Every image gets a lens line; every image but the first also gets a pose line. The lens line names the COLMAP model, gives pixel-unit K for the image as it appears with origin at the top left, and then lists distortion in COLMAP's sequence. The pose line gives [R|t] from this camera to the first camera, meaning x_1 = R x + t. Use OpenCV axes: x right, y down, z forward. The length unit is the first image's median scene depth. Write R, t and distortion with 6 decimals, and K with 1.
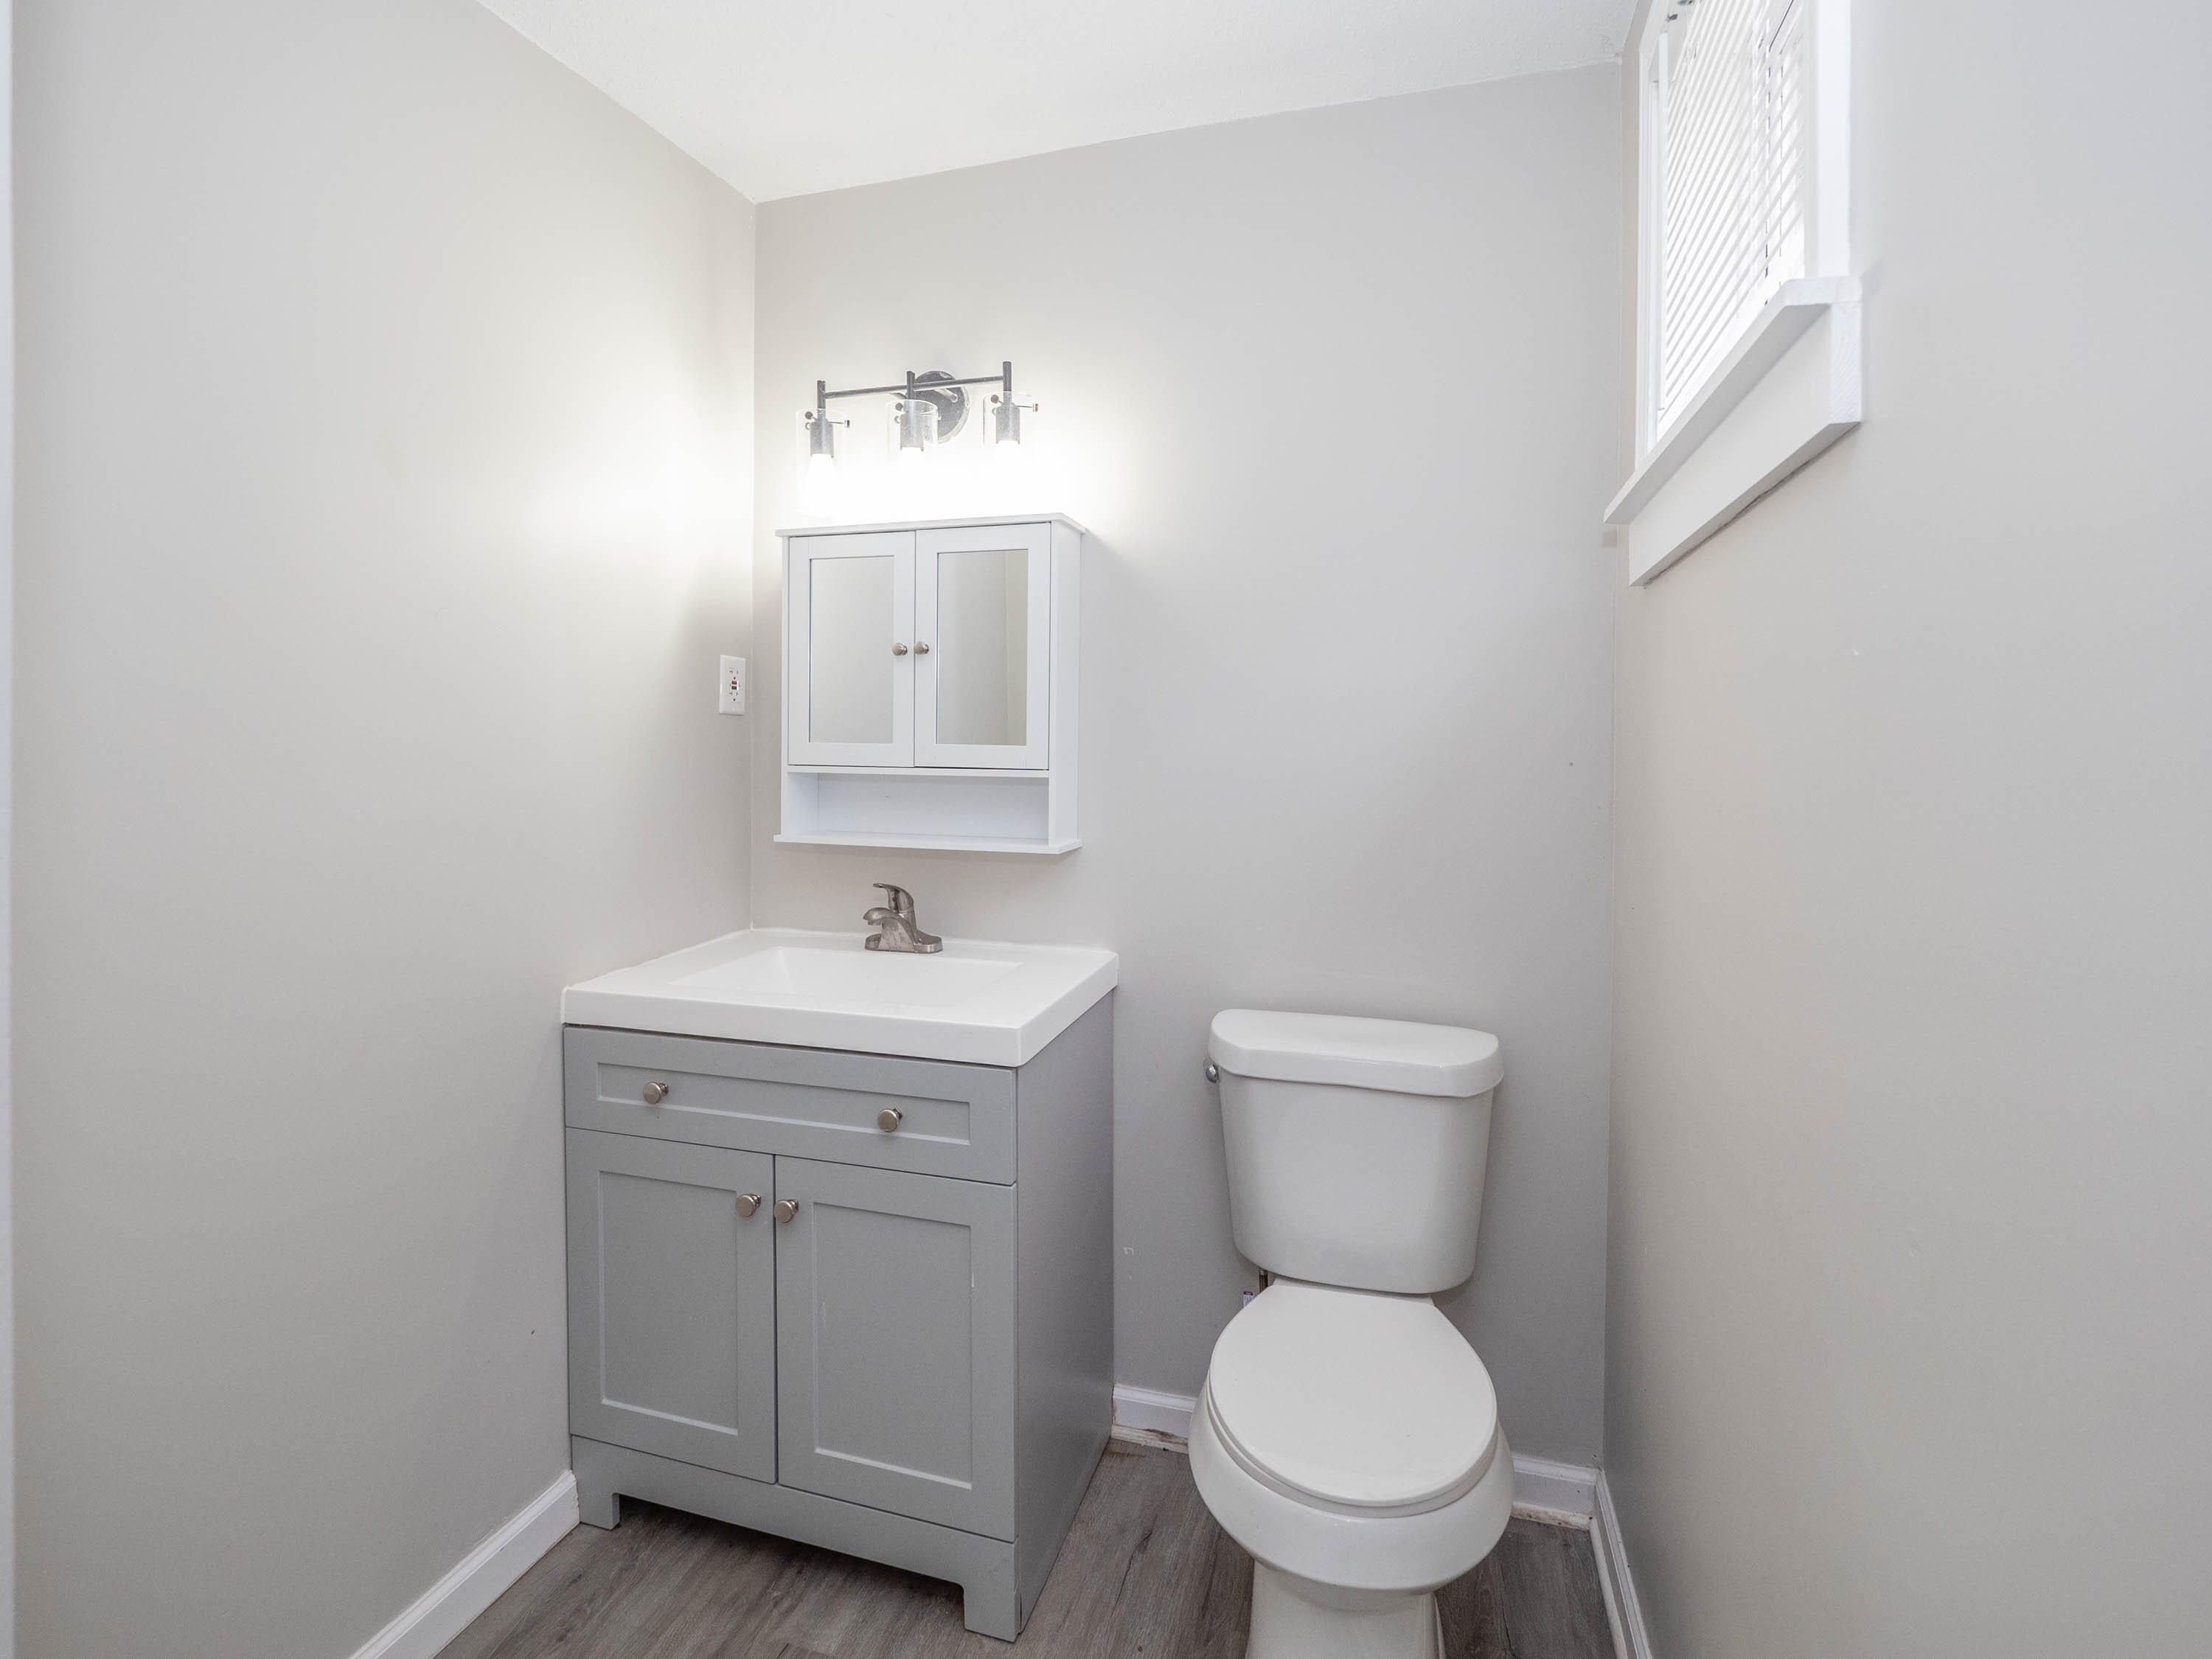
lens RADIAL K [[1044.1, 0, 1097.3], [0, 1044.1, 756.4], [0, 0, 1]] dist [0.001339, -0.000206]
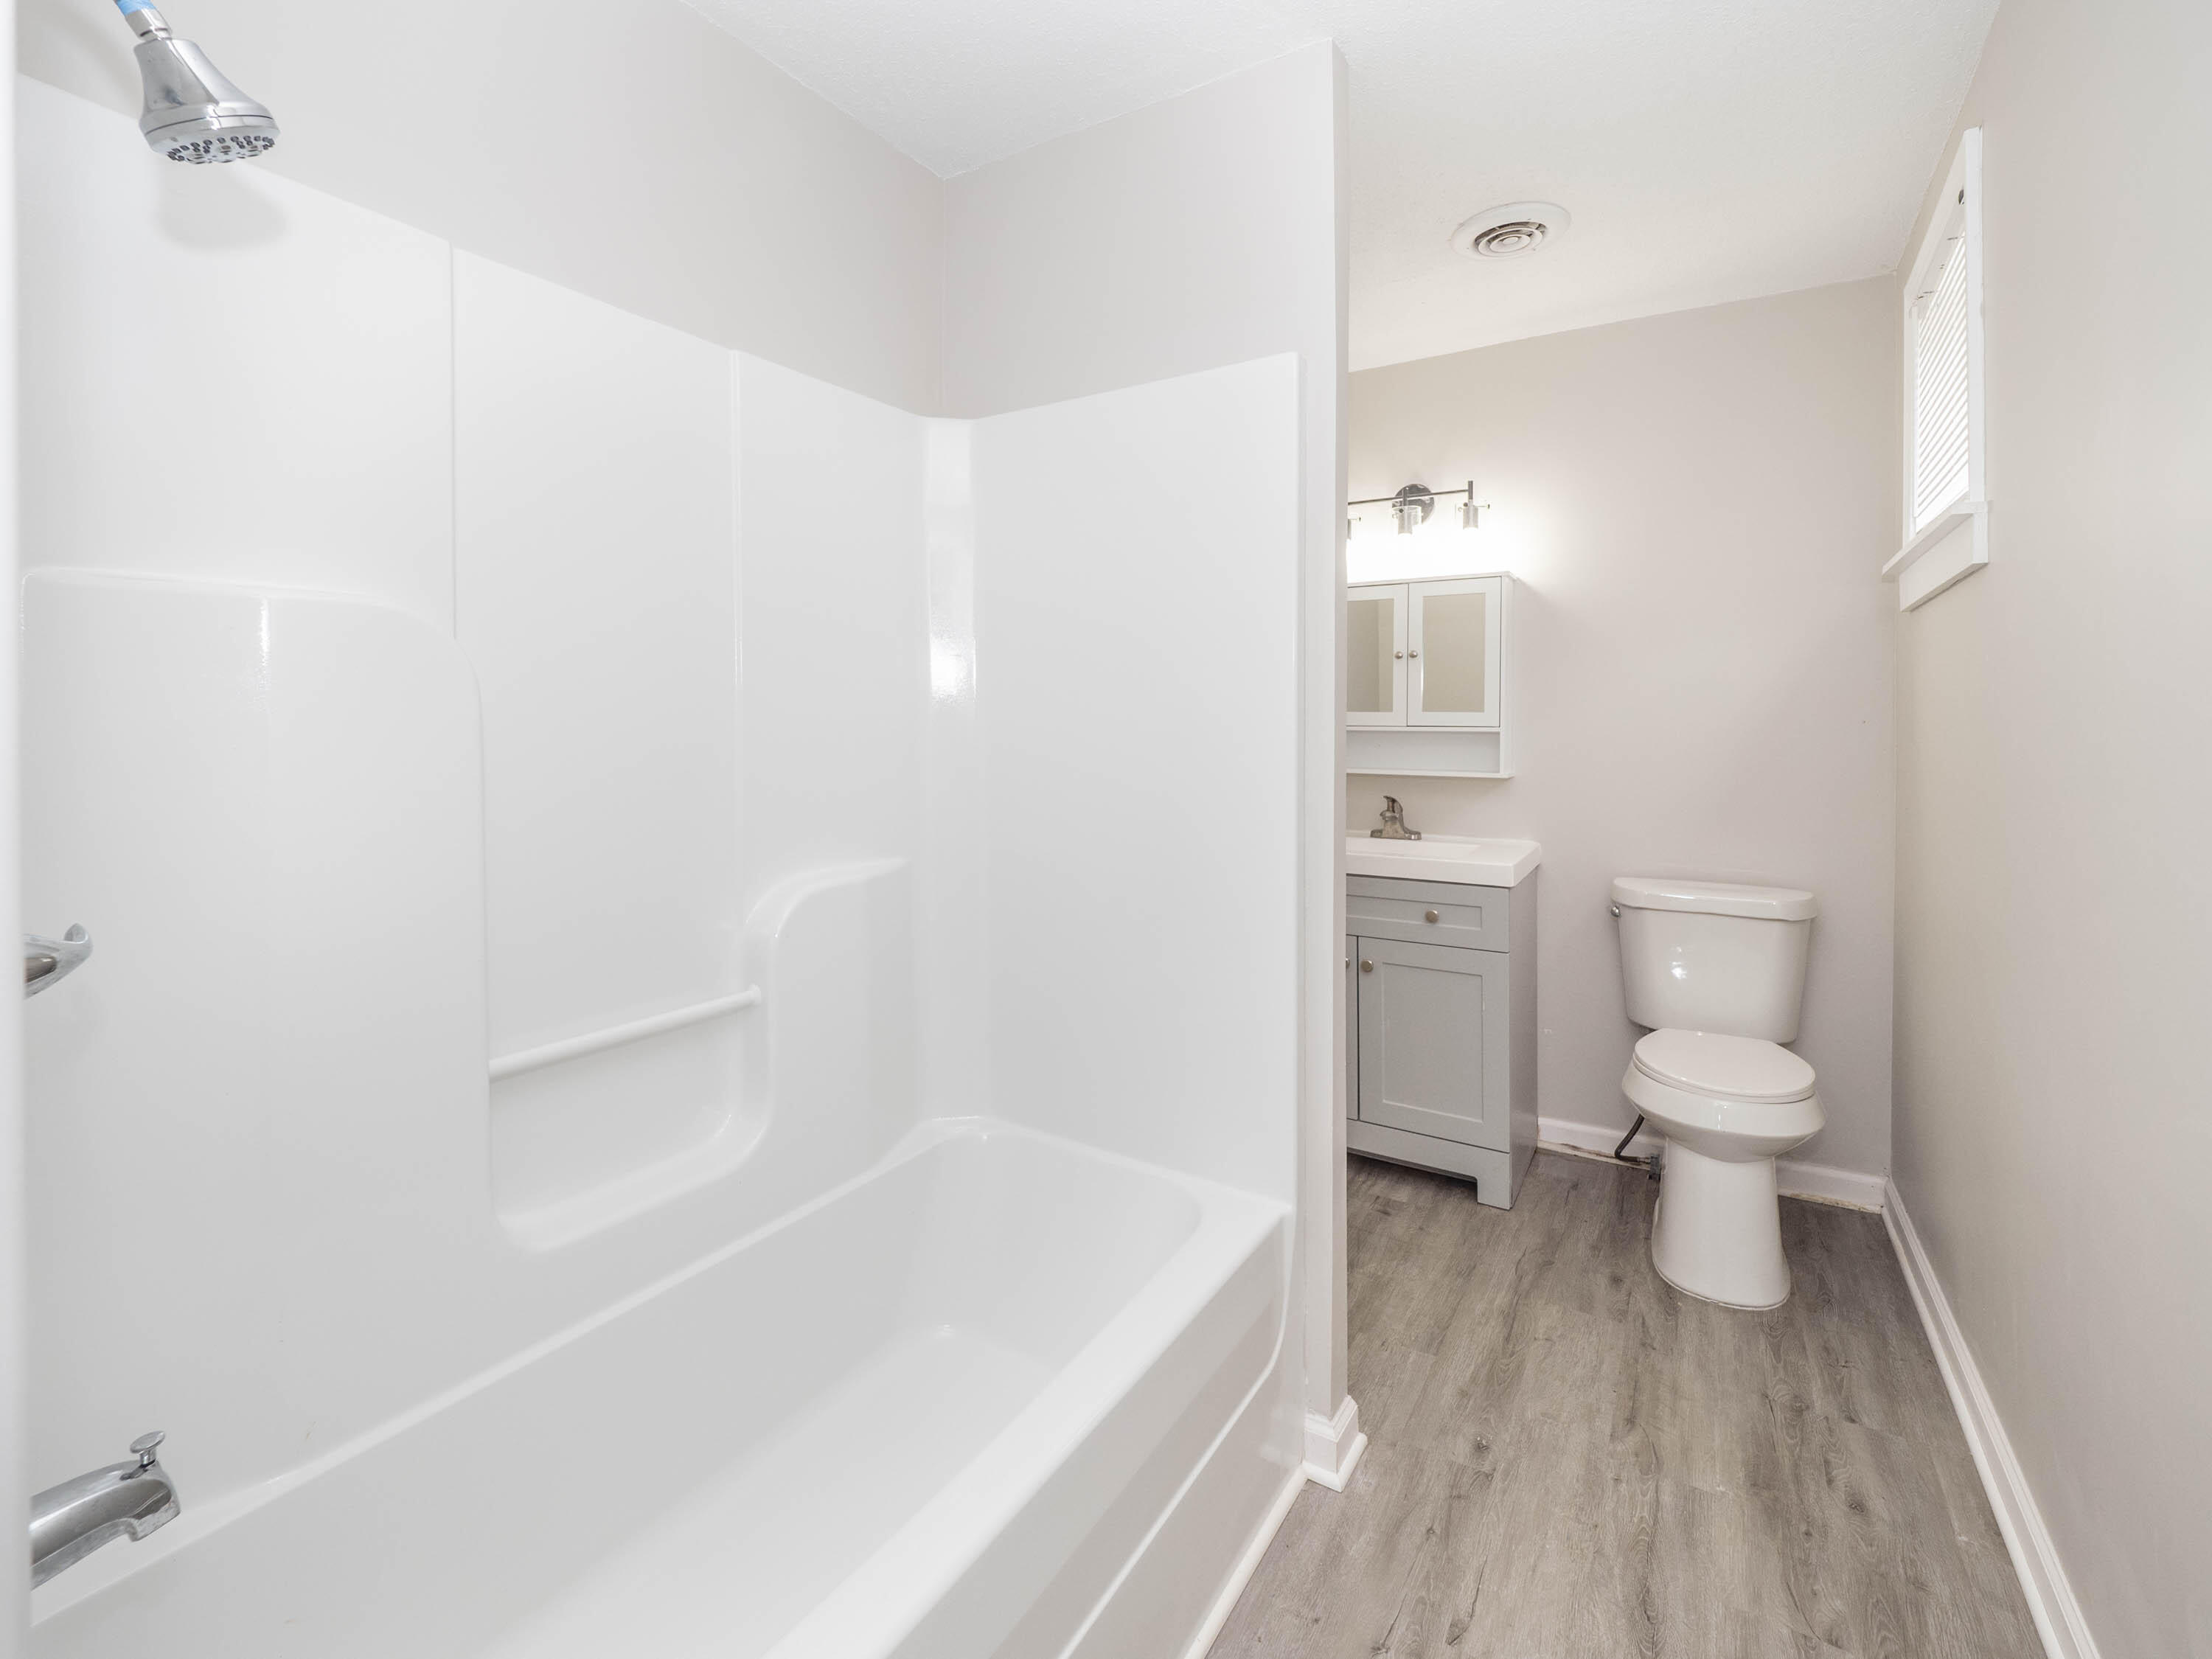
lens RADIAL K [[987.4, 0, 1118.2], [0, 987.4, 723.5], [0, 0, 1]] dist [0.001845, -0.000939]
pose [[0.972743, 0.001271, -0.231884, -0.270731], [-0.006734, 0.999718, -0.022766, 0.046899], [0.231790, 0.023707, 0.972477, -0.652923]]
